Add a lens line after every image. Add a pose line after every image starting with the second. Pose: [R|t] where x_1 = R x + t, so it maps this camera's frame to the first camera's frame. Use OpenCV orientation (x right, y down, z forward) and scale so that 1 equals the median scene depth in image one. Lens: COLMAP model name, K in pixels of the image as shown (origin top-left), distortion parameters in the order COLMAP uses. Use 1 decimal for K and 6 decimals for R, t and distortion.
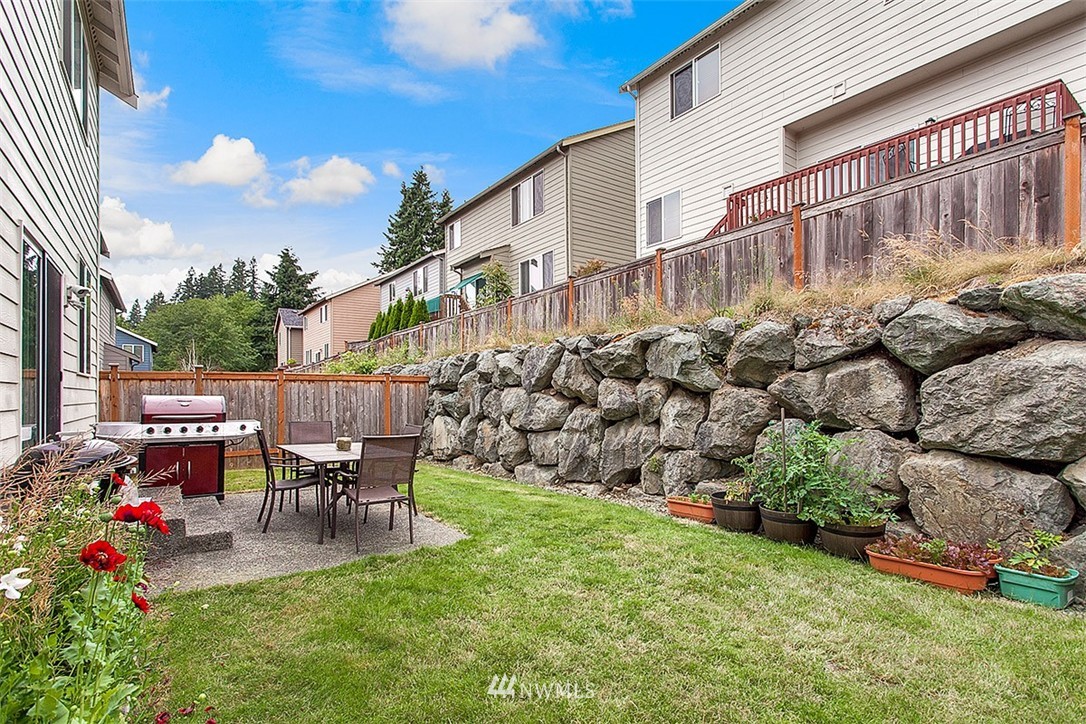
lens RADIAL K [[527.5, 0, 545.9], [0, 527.5, 377.9], [0, 0, 1]] dist [0.009503, 0.000625]
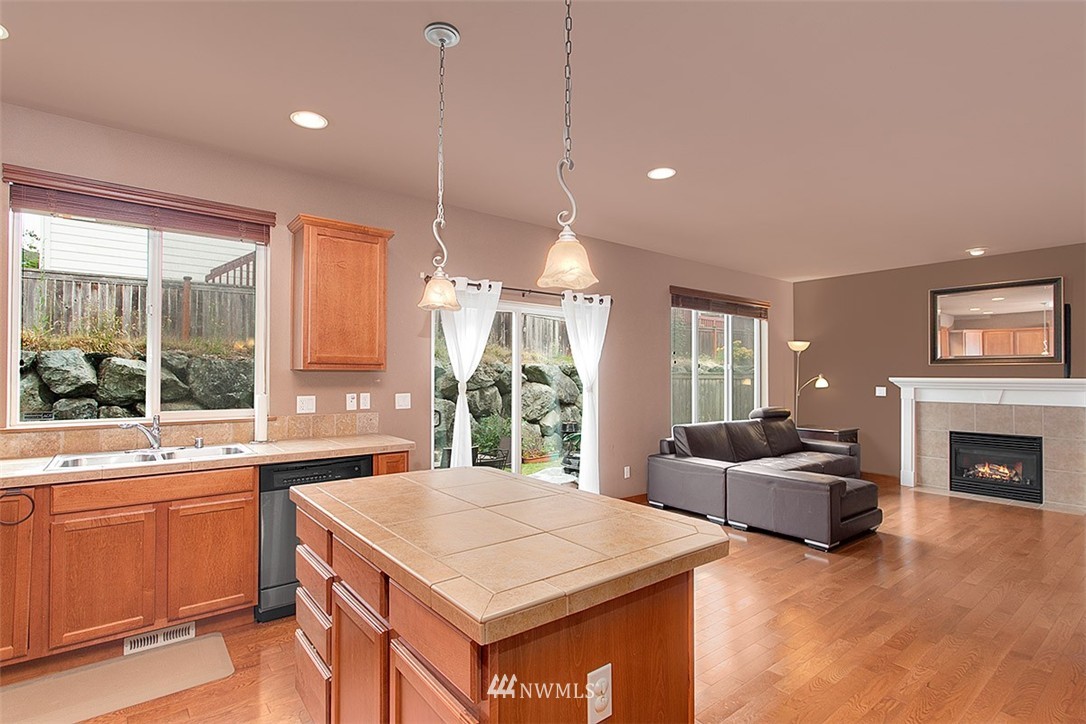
lens RADIAL K [[527.5, 0, 545.9], [0, 527.5, 377.9], [0, 0, 1]] dist [0.009503, 0.000625]
pose [[-0.046425, 0.004070, 0.998913, -2.093235], [-0.022658, 0.999730, -0.005126, -0.078690], [-0.998665, -0.022871, -0.046320, 1.006297]]
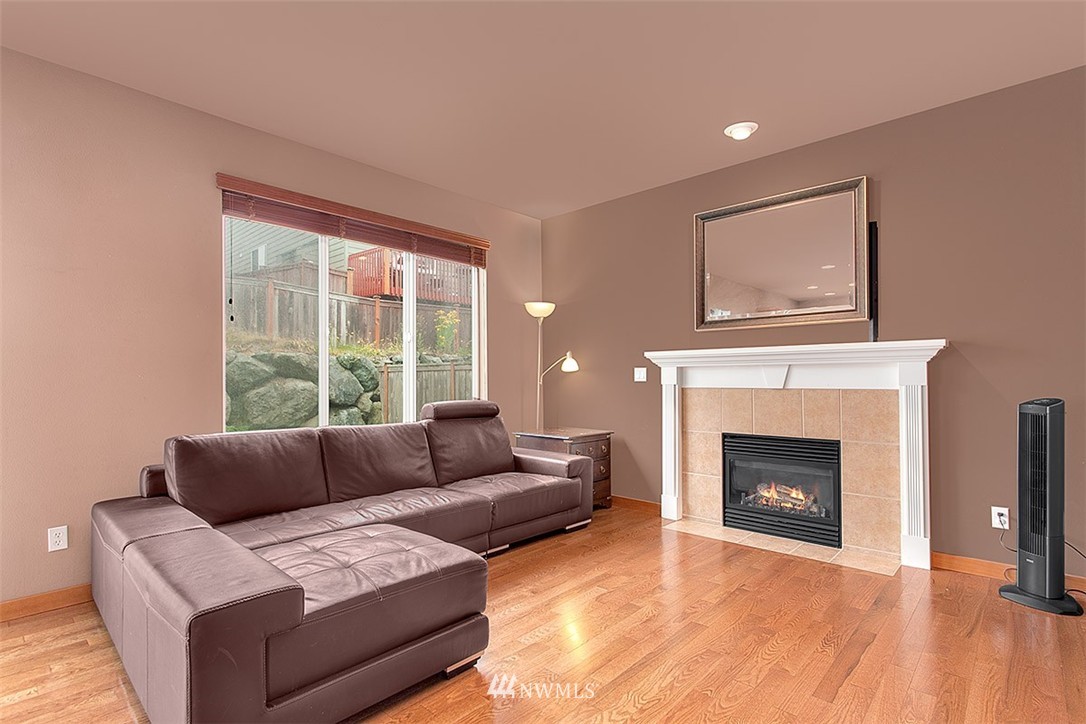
lens RADIAL K [[519.6, 0, 544.4], [0, 519.6, 382.9], [0, 0, 1]] dist [-0.000184, 0.000066]
pose [[-0.191580, 0.004205, 0.981468, -1.506462], [-0.011172, 0.999917, -0.006465, -0.042523], [-0.981413, -0.012204, -0.191517, 0.289001]]
